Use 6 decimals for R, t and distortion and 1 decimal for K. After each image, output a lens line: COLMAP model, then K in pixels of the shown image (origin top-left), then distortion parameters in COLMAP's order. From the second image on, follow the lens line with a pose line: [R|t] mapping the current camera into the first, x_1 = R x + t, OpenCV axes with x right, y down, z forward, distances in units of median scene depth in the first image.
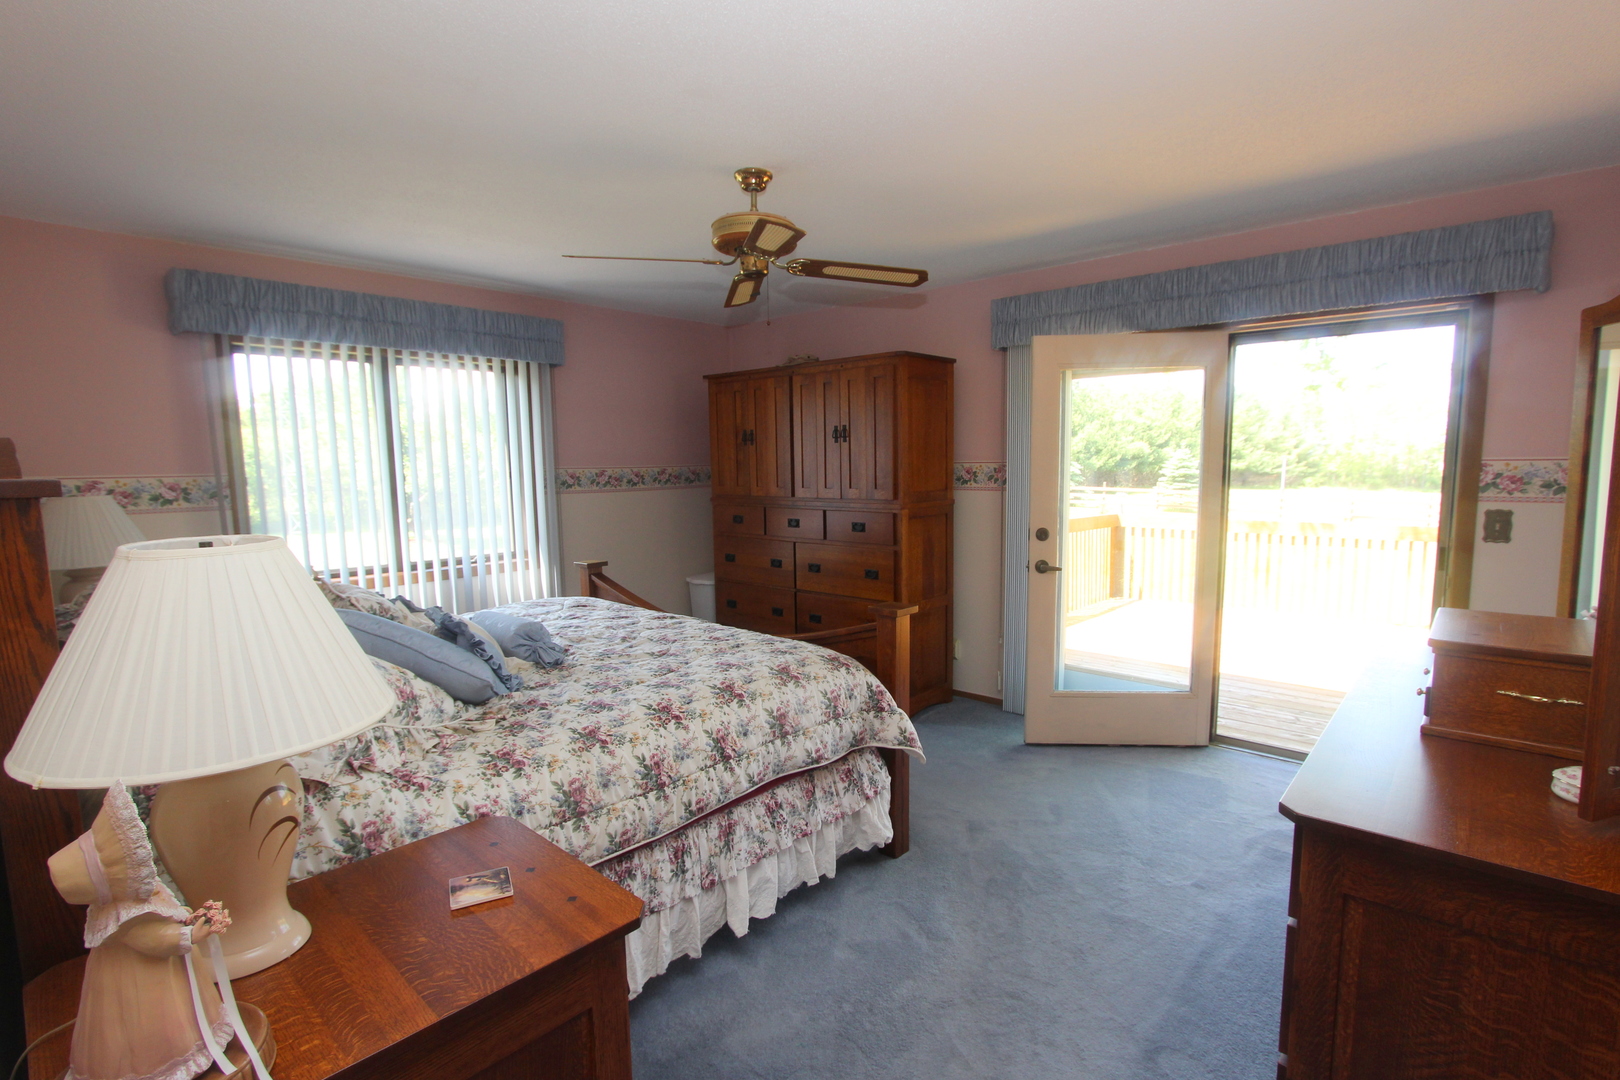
lens RADIAL K [[759.6, 0, 824.1], [0, 759.6, 547.1], [0, 0, 1]] dist [-0.017617, 0.000993]
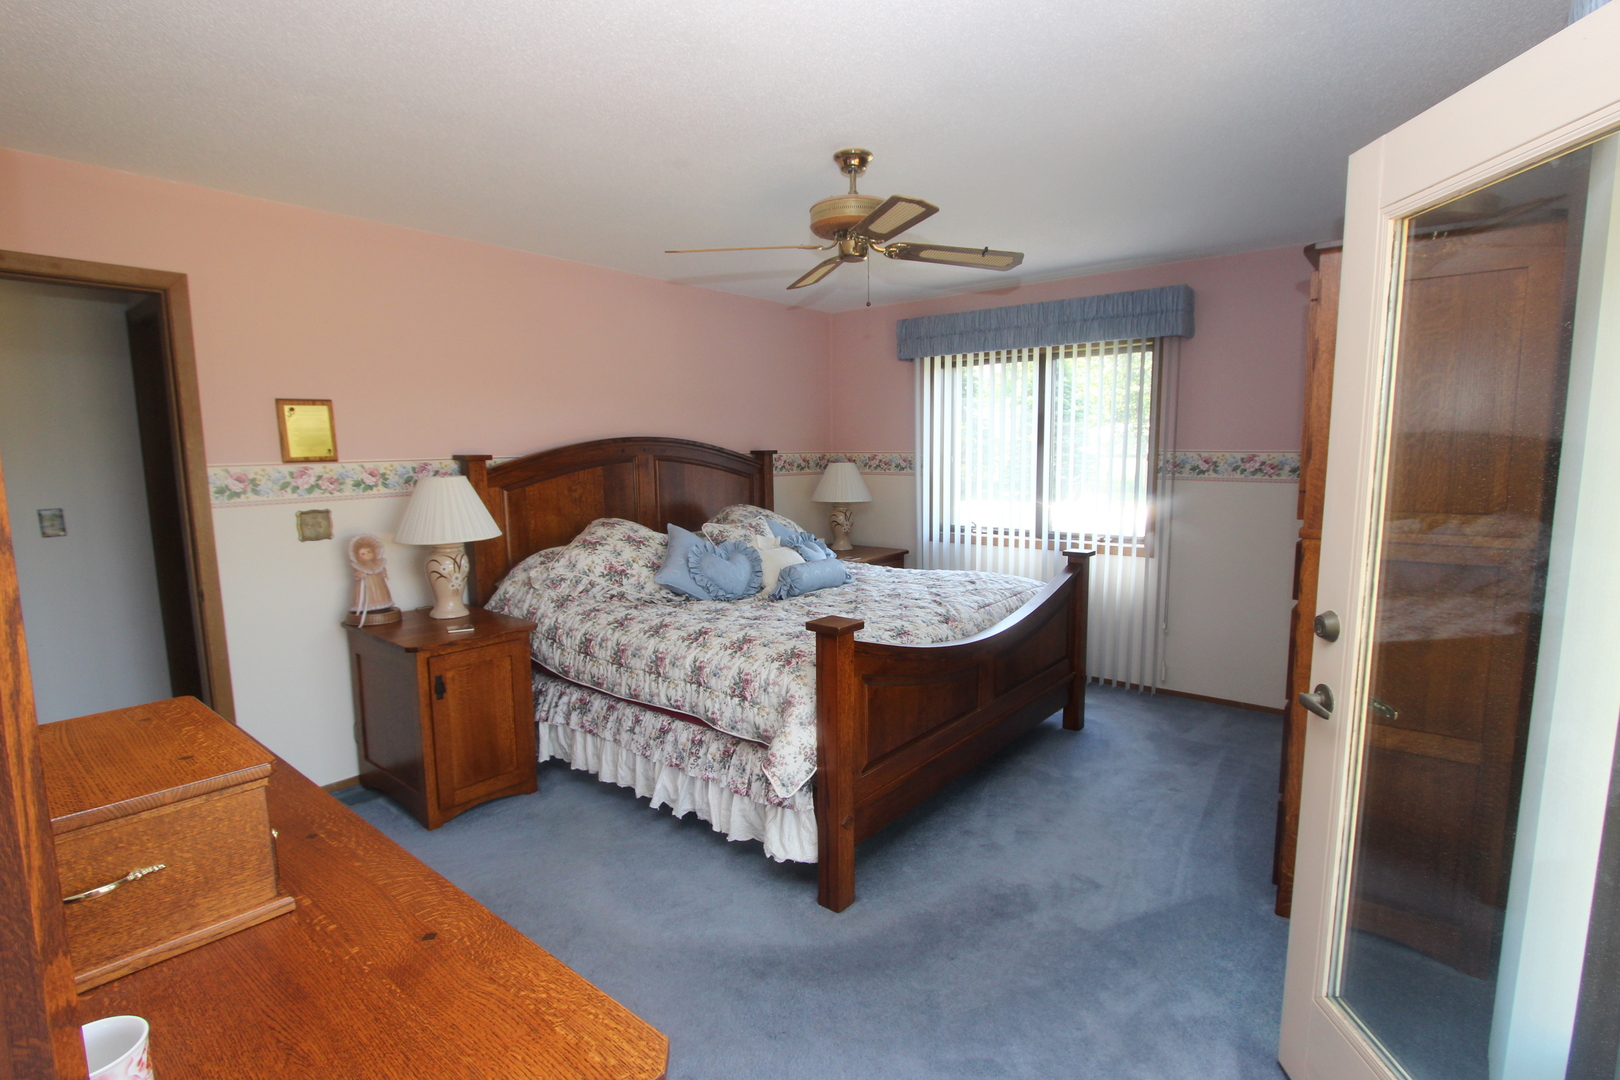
lens RADIAL K [[759.6, 0, 824.1], [0, 759.6, 547.1], [0, 0, 1]] dist [-0.017617, 0.000993]
pose [[0.062912, 0.140667, -0.988056, 0.649085], [-0.105857, 0.985373, 0.133545, -0.082992], [0.992389, 0.096191, 0.076882, 0.642759]]
